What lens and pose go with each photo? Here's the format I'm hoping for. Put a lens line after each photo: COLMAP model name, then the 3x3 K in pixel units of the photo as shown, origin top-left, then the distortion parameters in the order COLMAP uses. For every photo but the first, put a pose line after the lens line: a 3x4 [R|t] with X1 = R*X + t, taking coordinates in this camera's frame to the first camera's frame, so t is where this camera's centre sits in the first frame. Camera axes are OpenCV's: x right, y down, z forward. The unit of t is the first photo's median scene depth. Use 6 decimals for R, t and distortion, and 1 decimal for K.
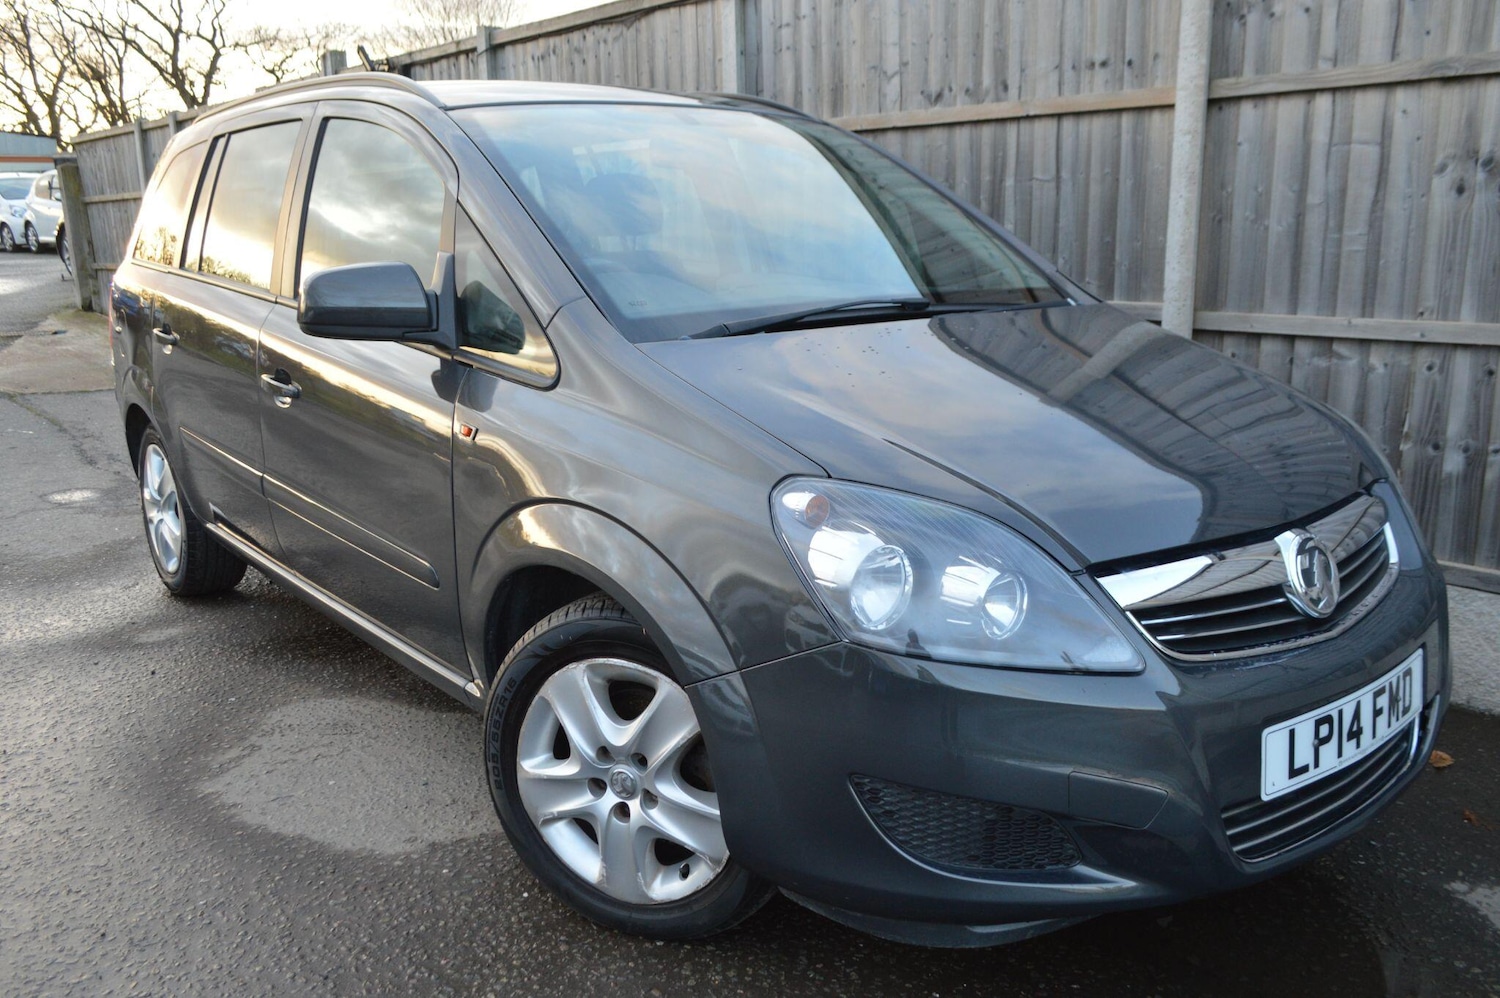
lens RADIAL K [[1217.1, 0, 724.3], [0, 1217.1, 503.8], [0, 0, 1]] dist [-0.013027, 0.000411]
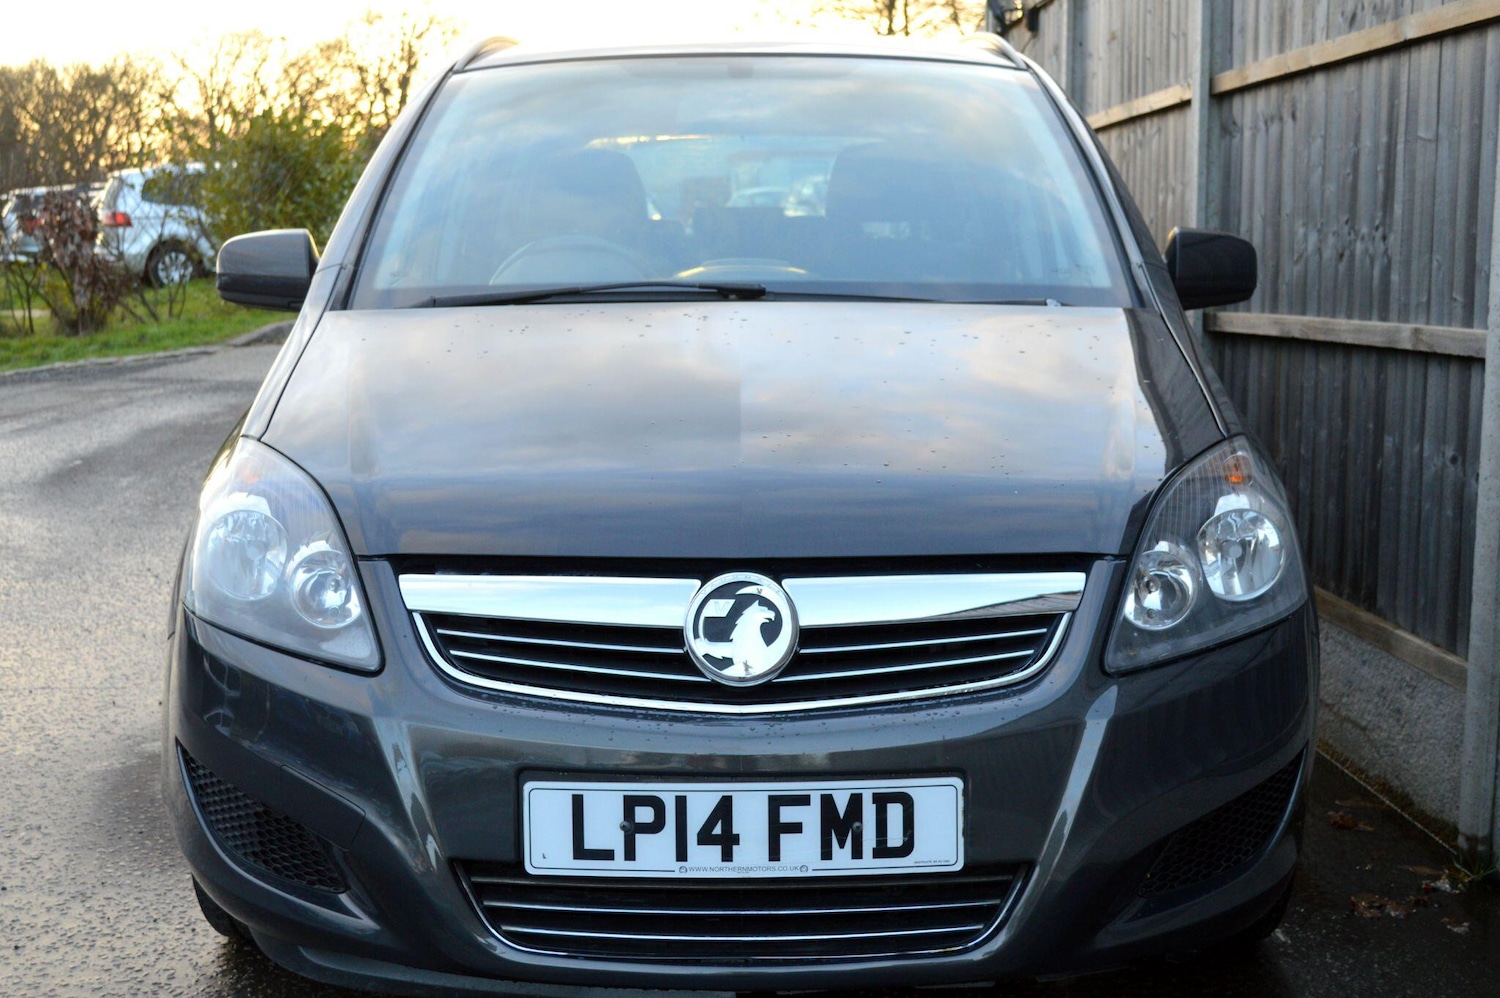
lens RADIAL K [[1872.8, 0, 740.1], [0, 1872.8, 521.3], [0, 0, 1]] dist [-0.006902, 0.000000]
pose [[0.787018, 0.102507, -0.608354, 0.678592], [-0.149658, 0.988367, -0.027072, 0.013276], [0.598502, 0.112351, 0.793204, 0.035256]]
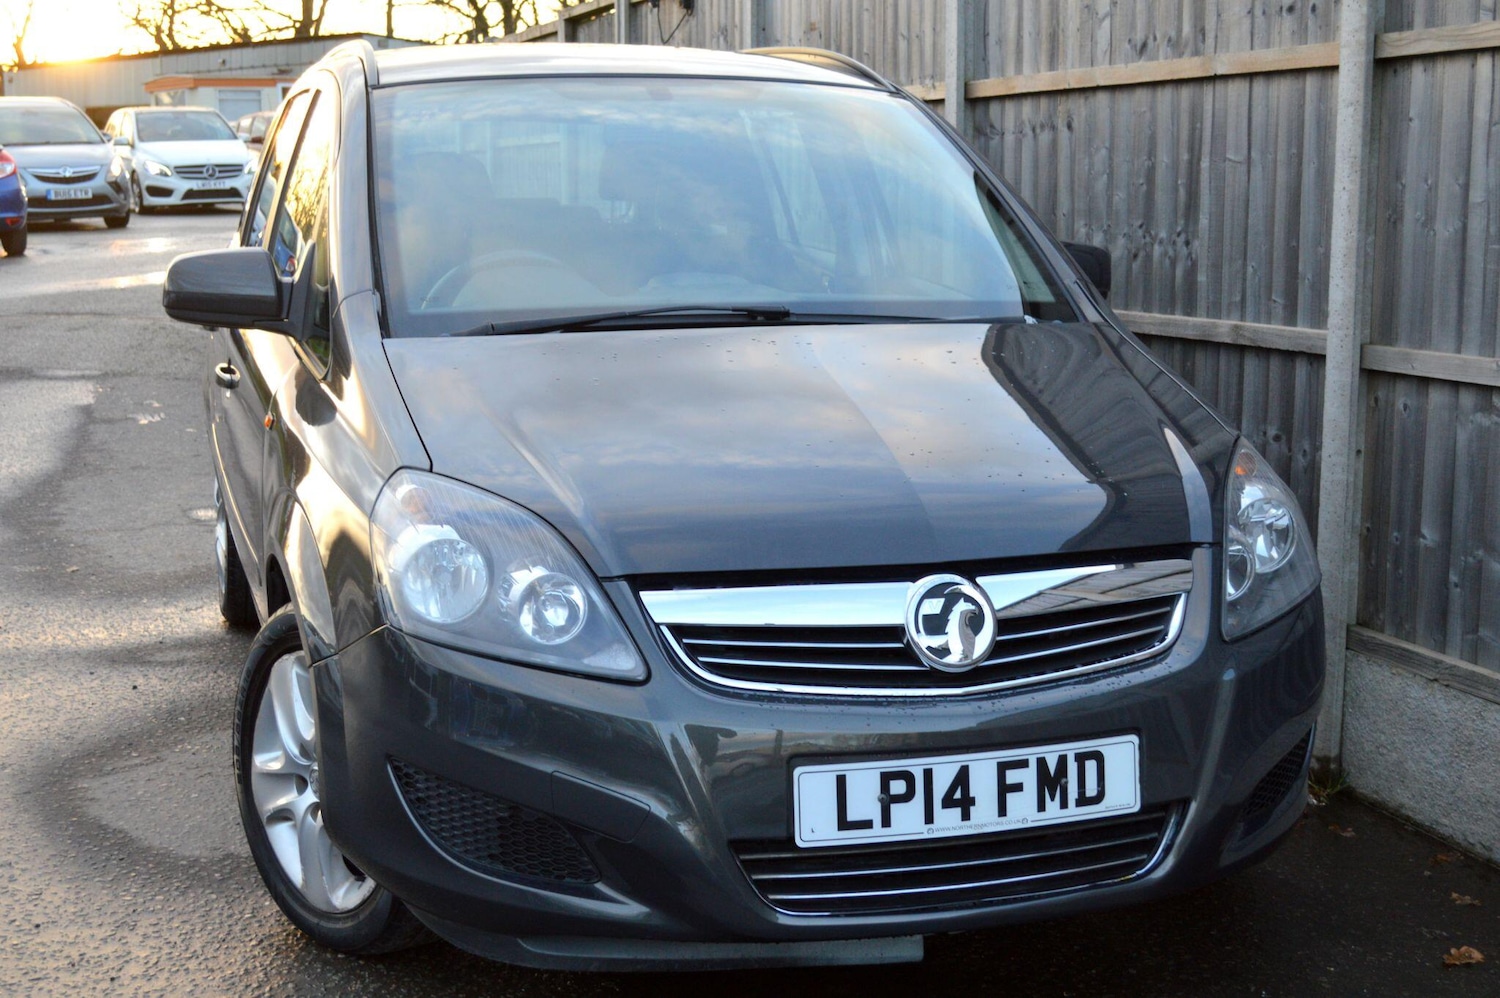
lens RADIAL K [[1998.1, 0, 739.4], [0, 1998.1, 499.8], [0, 0, 1]] dist [-0.029158, 0.000000]
pose [[0.930699, 0.071953, -0.358639, 0.489958], [-0.096887, 0.993935, -0.052021, 0.033851], [0.352721, 0.083163, 0.932026, -0.244362]]
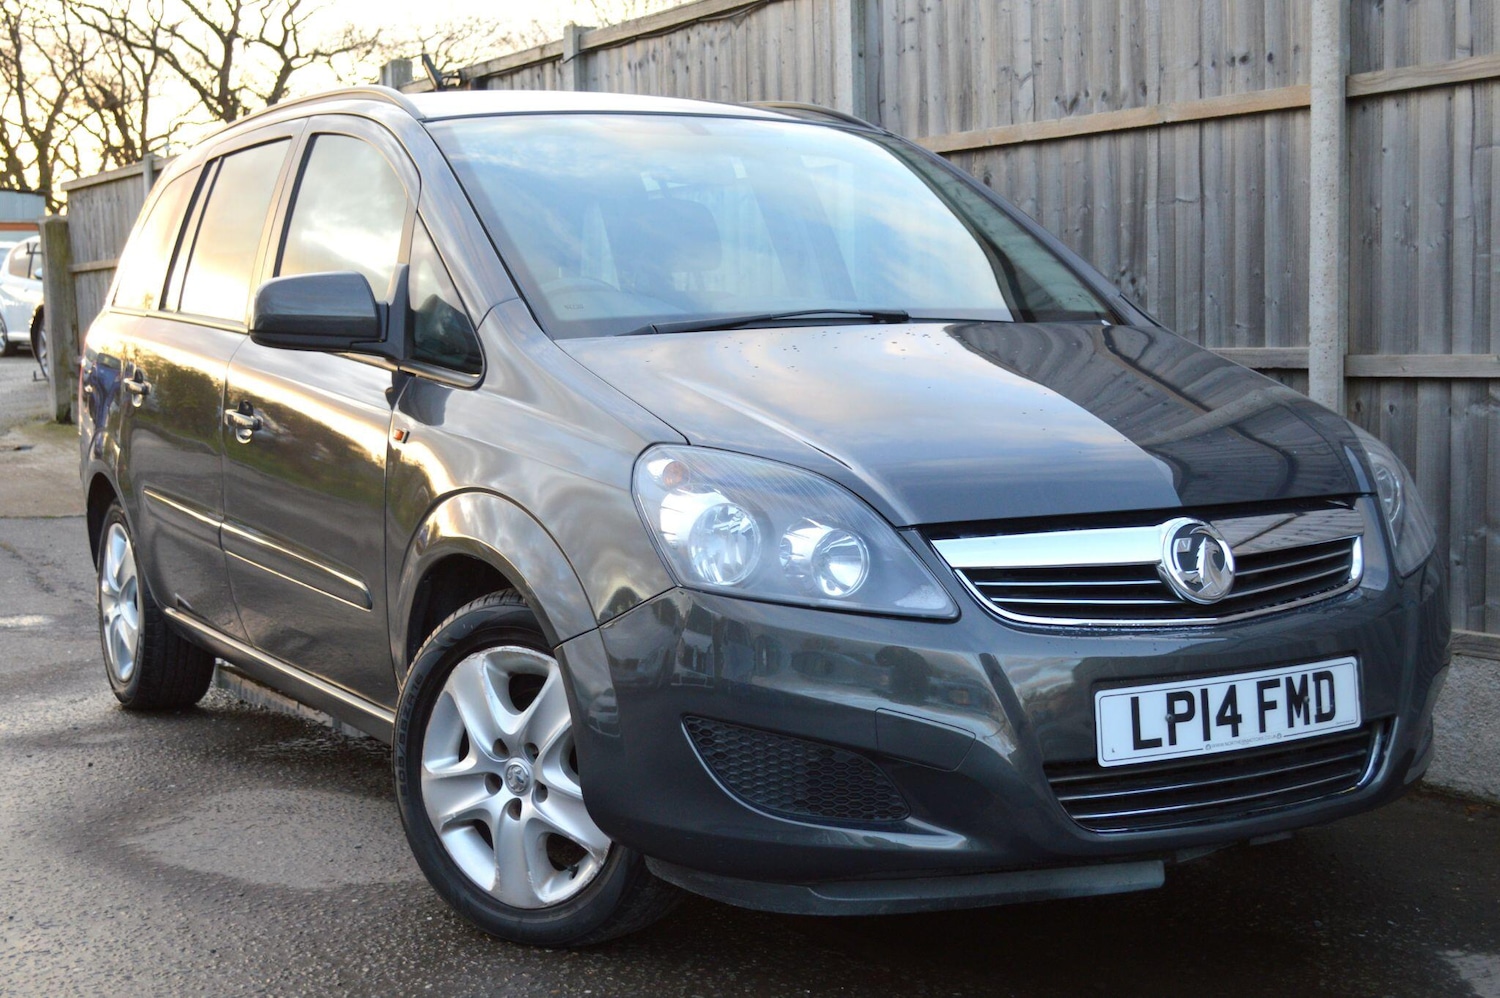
lens RADIAL K [[2063.8, 0, 742.5], [0, 2063.8, 503.8], [0, 0, 1]] dist [-0.024661, 0.000000]
pose [[0.986800, 0.014202, -0.161317, 0.222769], [-0.036677, 0.989863, -0.137210, 0.144128], [0.157733, 0.141316, 0.977318, -0.386133]]
